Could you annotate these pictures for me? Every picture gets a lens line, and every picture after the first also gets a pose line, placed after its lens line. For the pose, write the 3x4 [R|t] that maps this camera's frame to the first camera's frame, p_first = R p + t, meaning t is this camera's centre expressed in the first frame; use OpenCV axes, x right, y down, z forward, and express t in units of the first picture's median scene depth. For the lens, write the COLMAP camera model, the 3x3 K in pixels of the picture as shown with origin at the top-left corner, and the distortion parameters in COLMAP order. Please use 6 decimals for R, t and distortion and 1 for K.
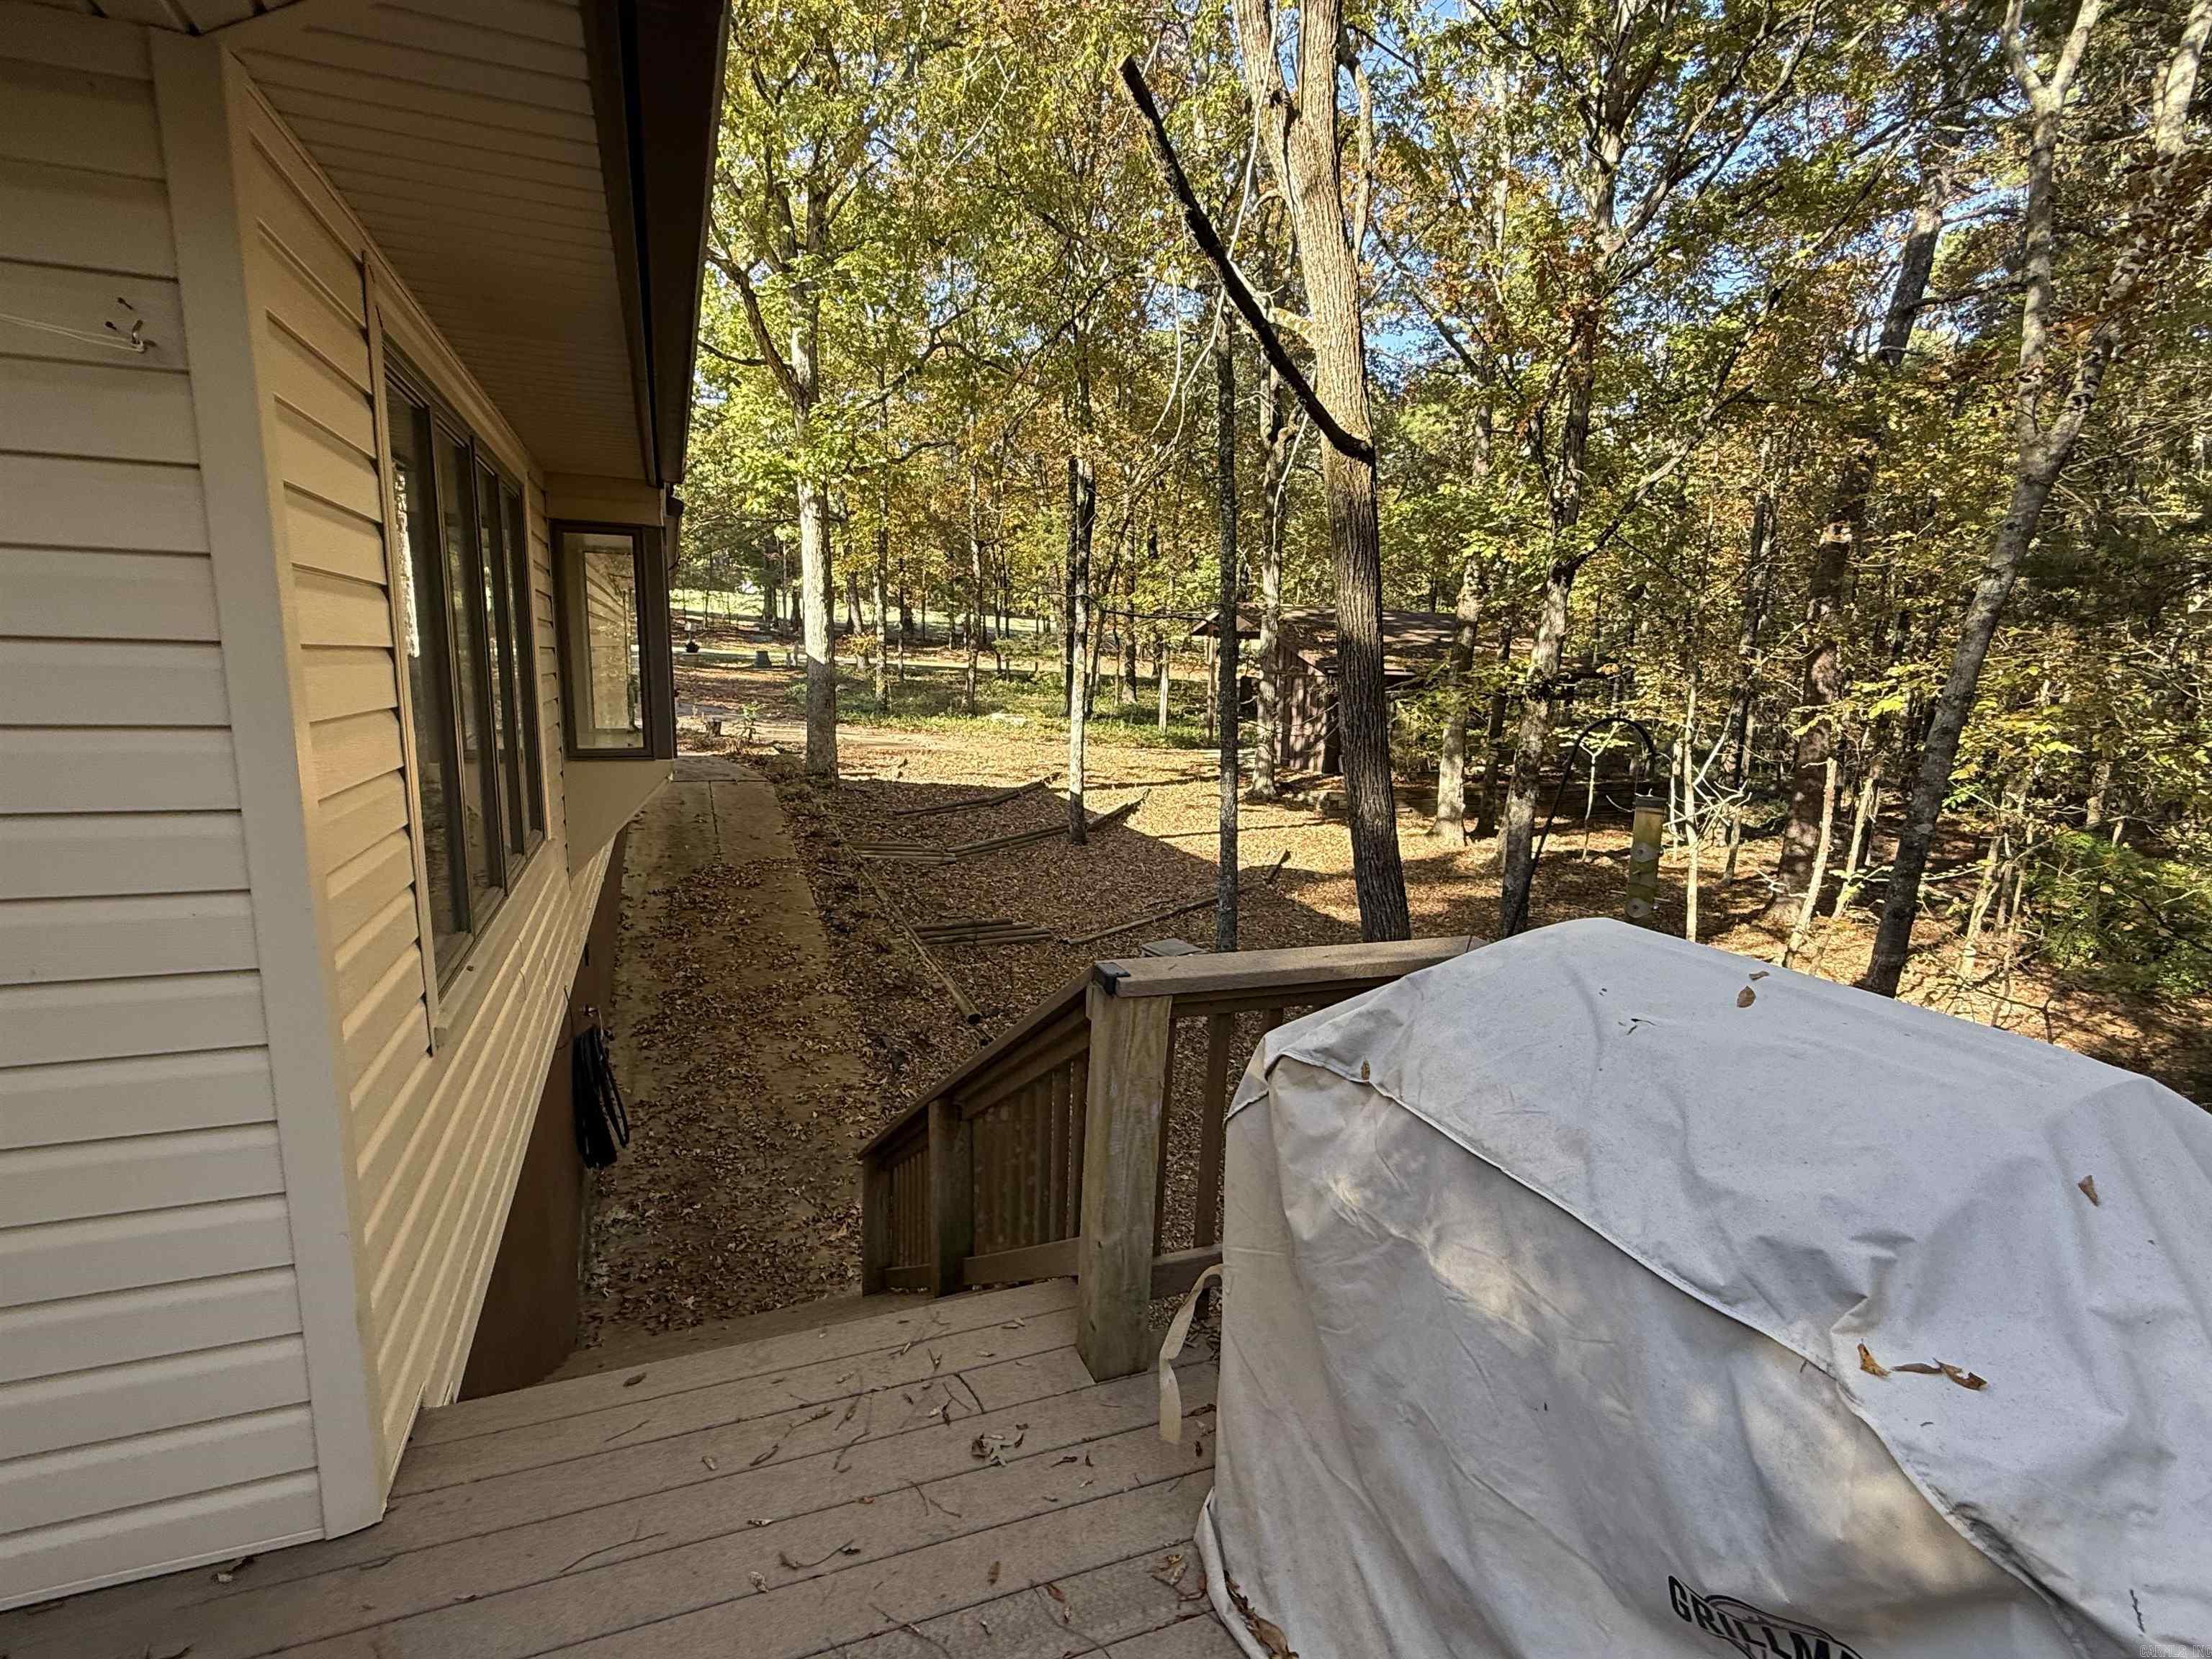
lens RADIAL K [[1063.1, 0, 1106.0], [0, 1063.1, 829.5], [0, 0, 1]] dist [0.001424, -0.000434]
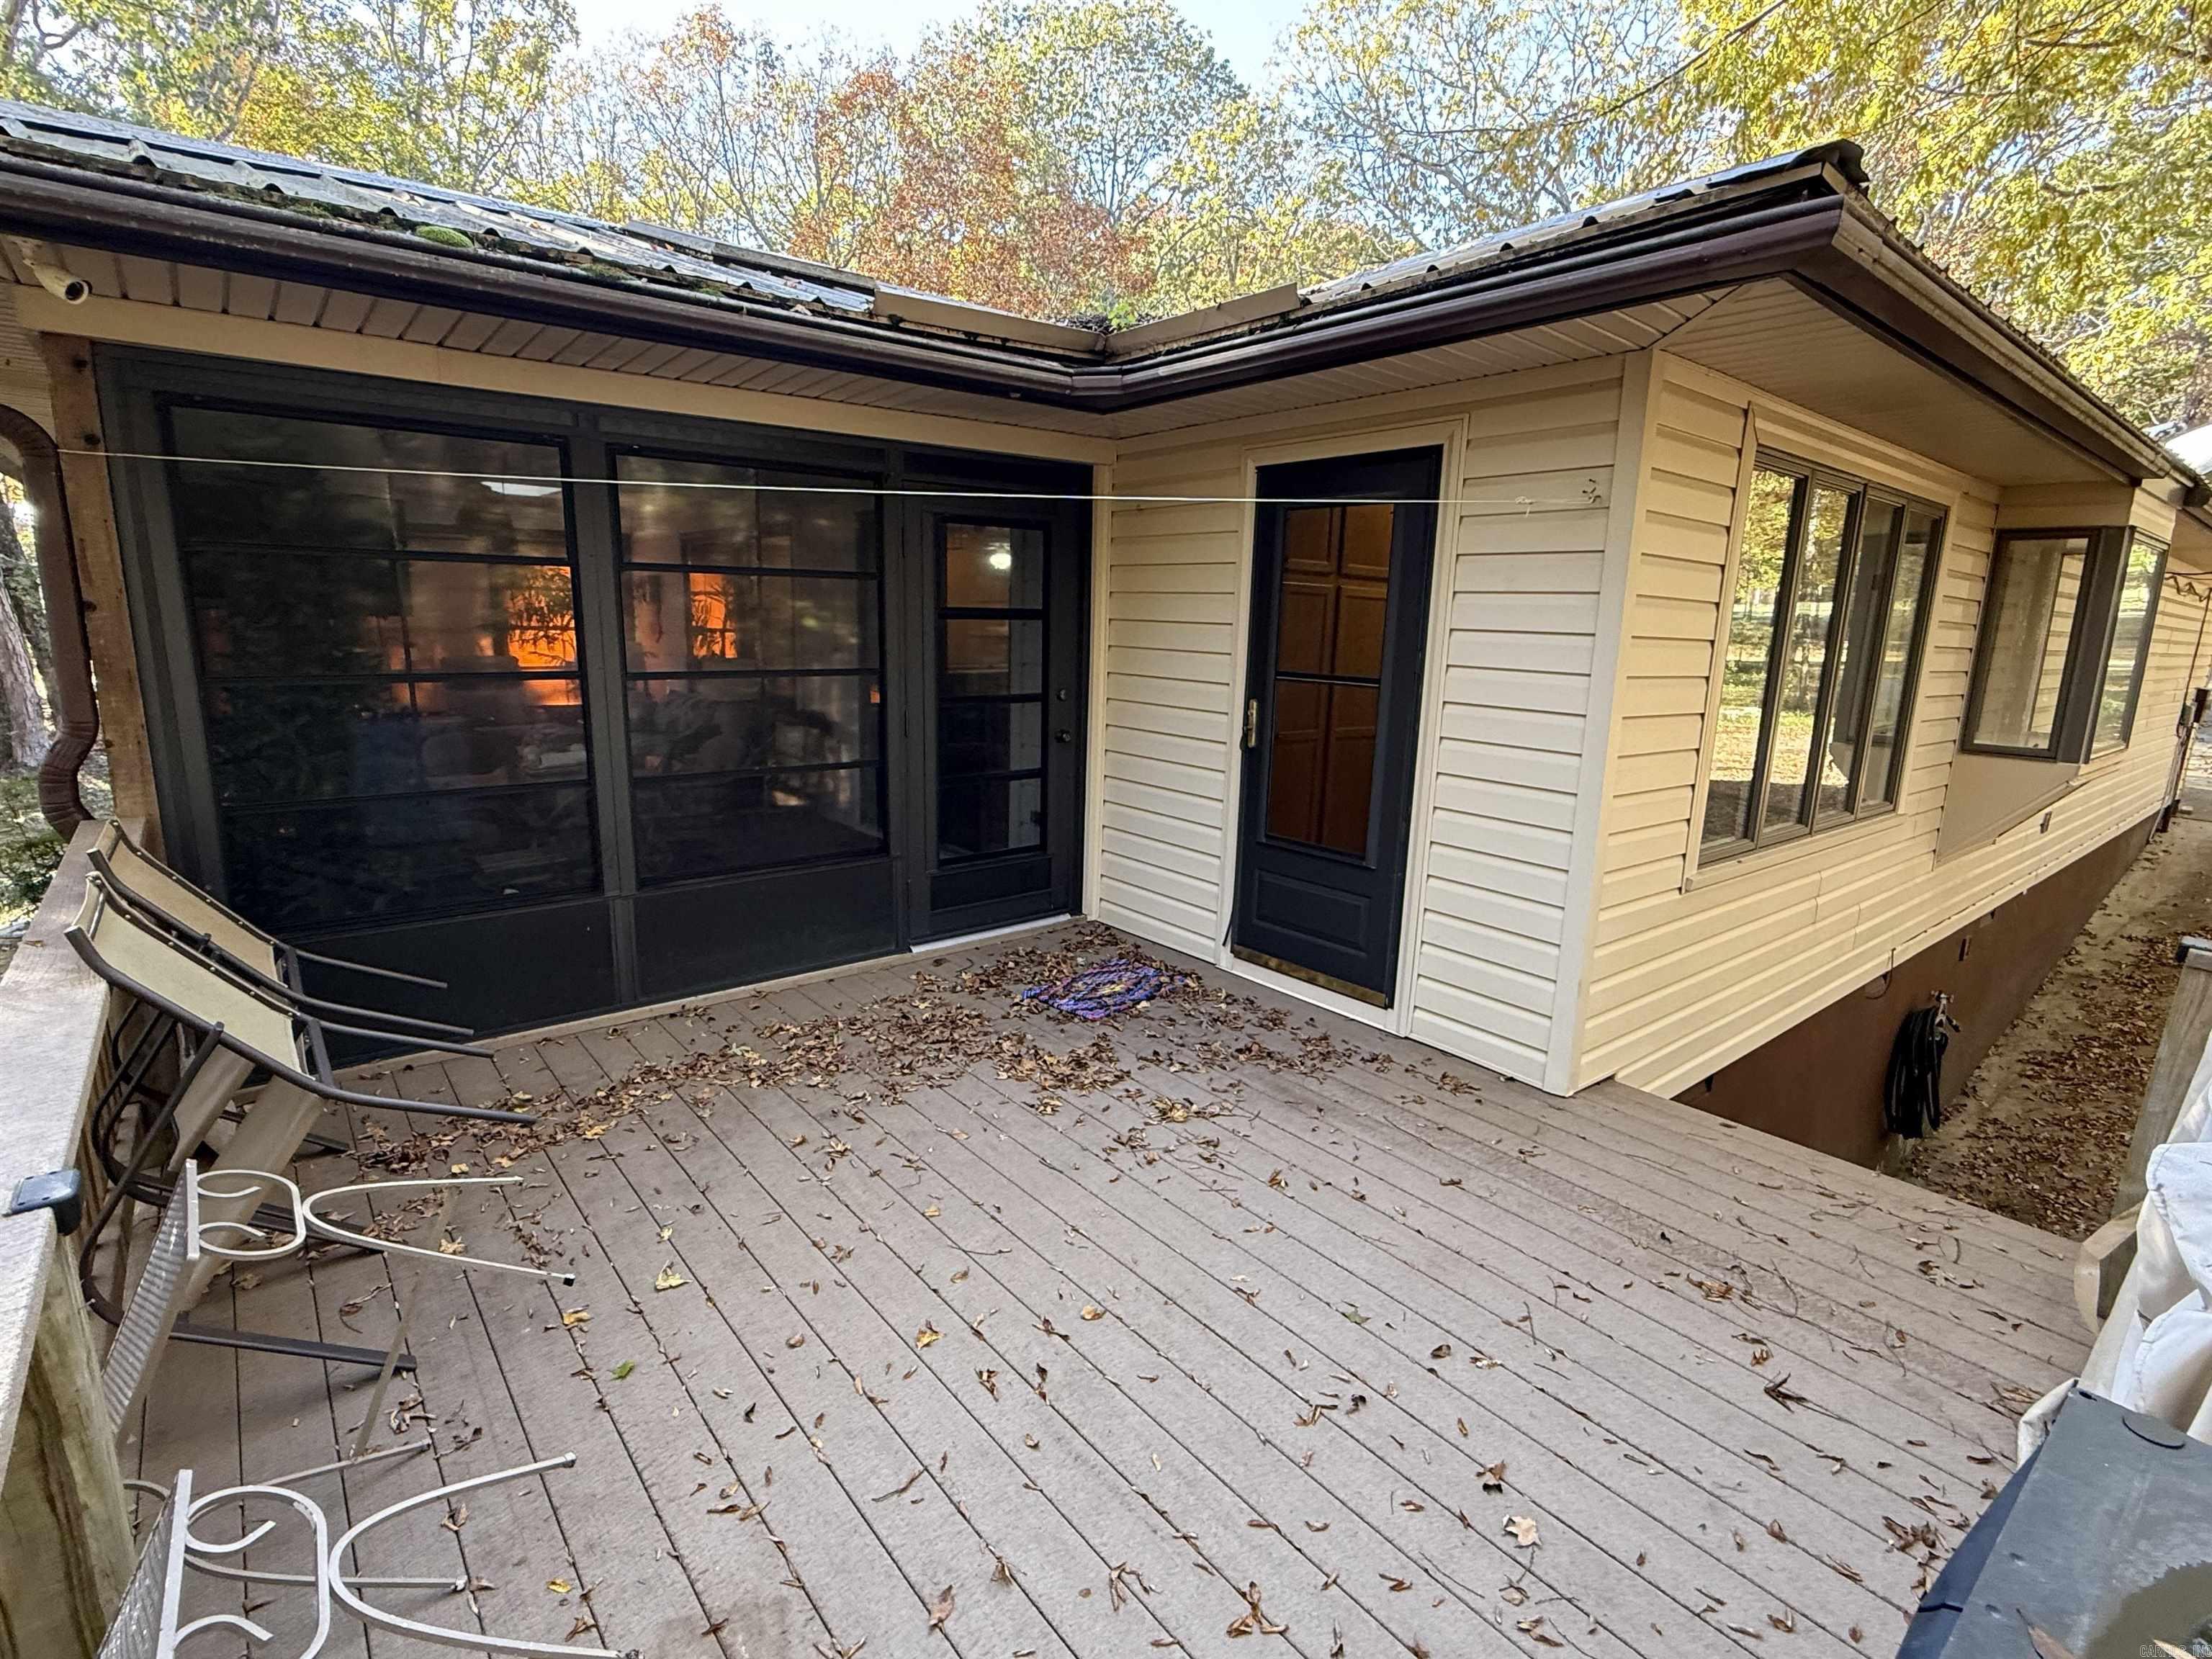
lens RADIAL K [[1063.1, 0, 1106.0], [0, 1063.1, 829.5], [0, 0, 1]] dist [0.001424, -0.000434]
pose [[0.301532, 0.169657, -0.938241, 0.253722], [-0.174699, 0.977213, 0.120559, 0.031571], [0.937315, 0.127557, 0.324299, -0.147487]]
